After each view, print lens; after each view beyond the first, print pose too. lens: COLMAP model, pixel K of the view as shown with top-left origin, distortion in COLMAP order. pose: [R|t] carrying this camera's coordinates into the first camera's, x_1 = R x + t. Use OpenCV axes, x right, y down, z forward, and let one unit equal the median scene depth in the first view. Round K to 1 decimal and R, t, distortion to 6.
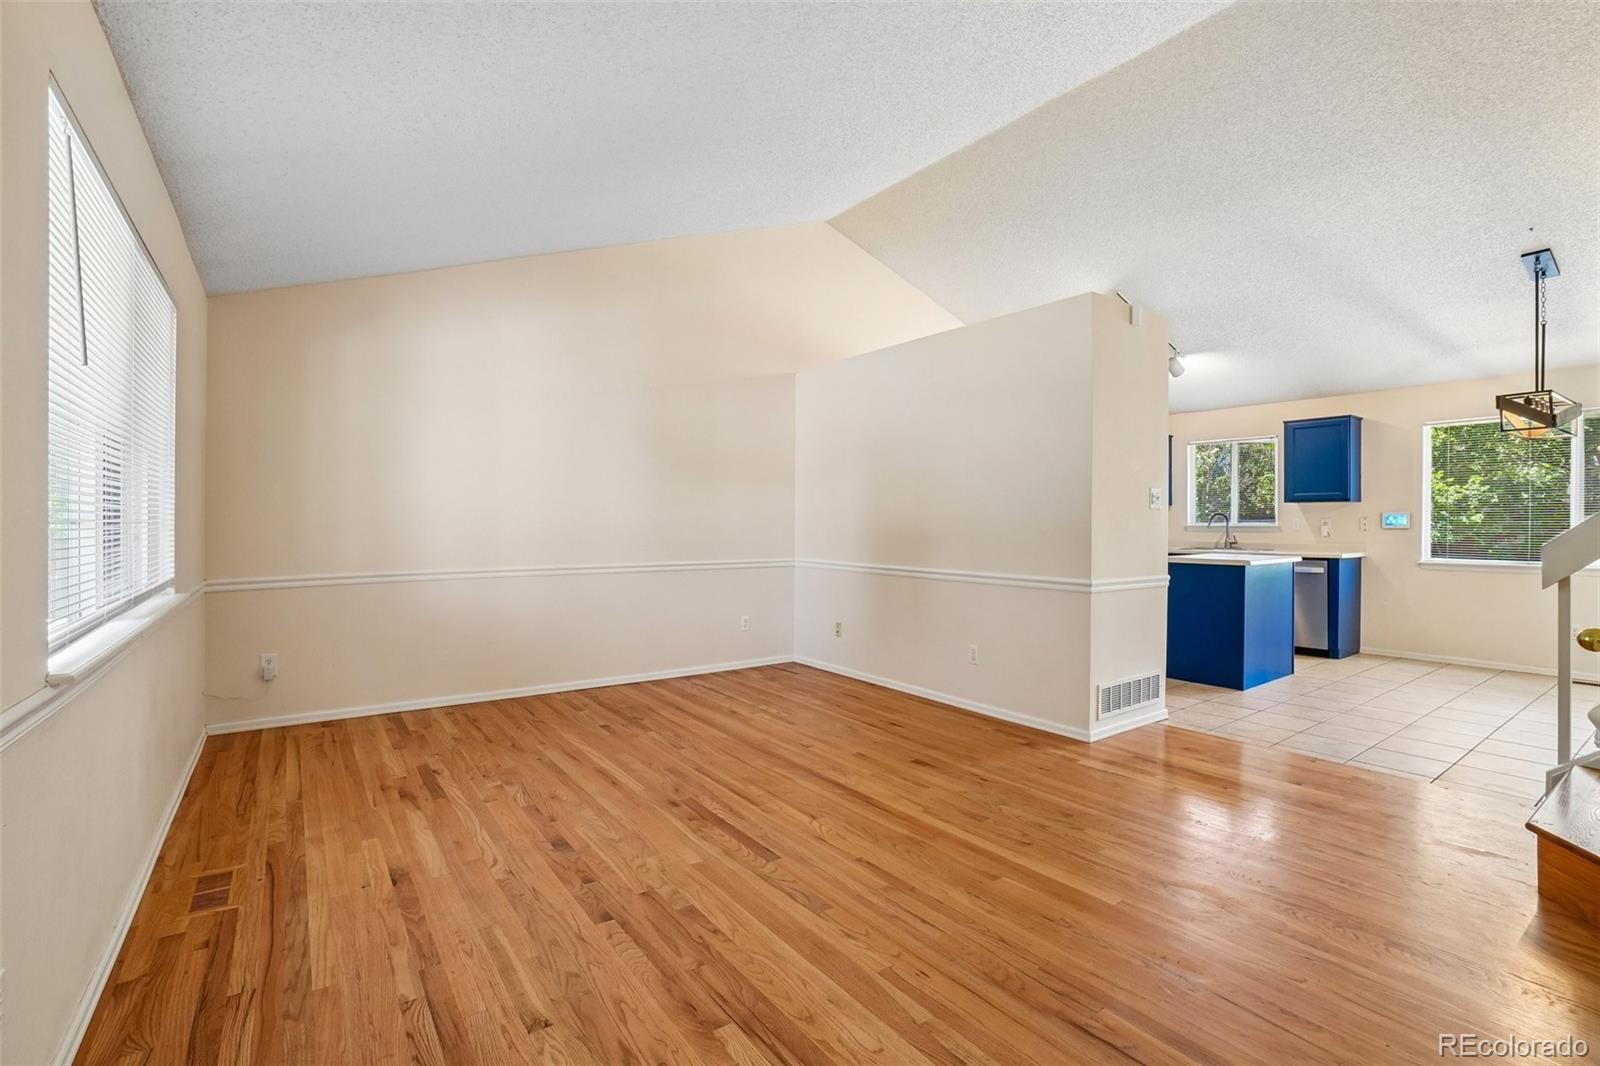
lens RADIAL K [[711.8, 0, 797.3], [0, 711.8, 532.2], [0, 0, 1]] dist [-0.018107, 0.000548]
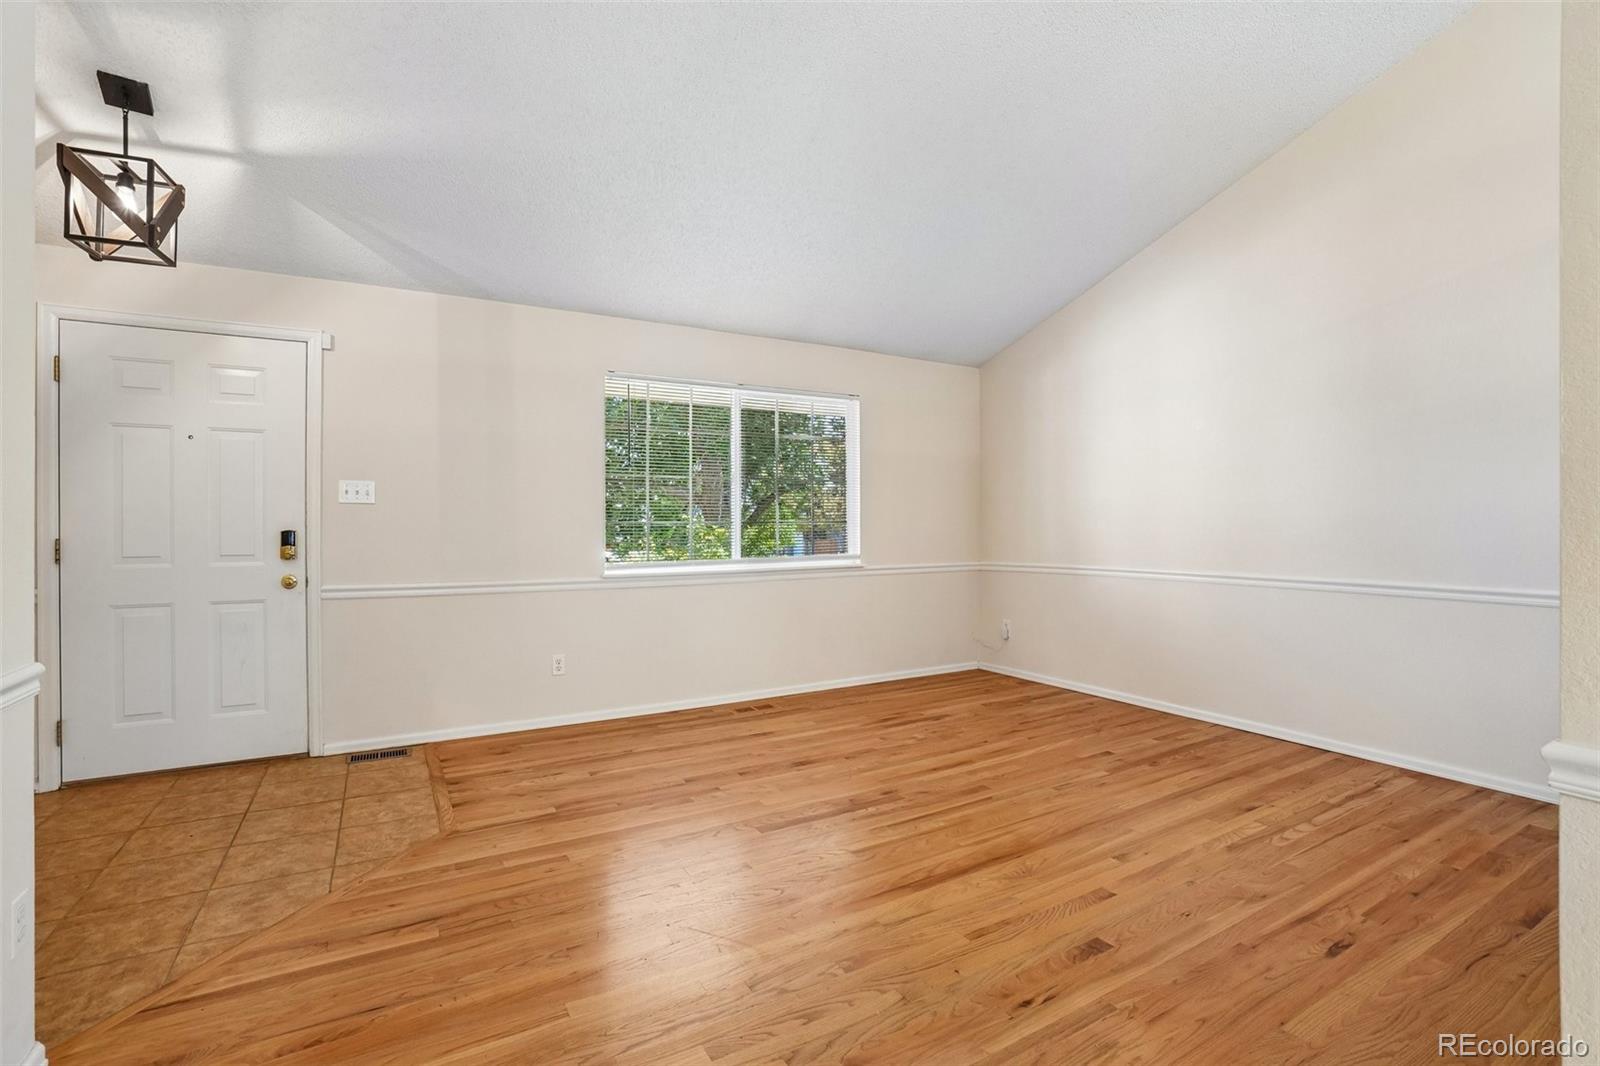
lens RADIAL K [[711.8, 0, 797.5], [0, 711.8, 532.6], [0, 0, 1]] dist [-0.018107, 0.000548]
pose [[-0.104498, -0.000644, -0.994525, 0.832330], [0.001610, 0.999998, -0.000817, 0.001243], [0.994524, -0.001687, -0.104497, 0.925915]]
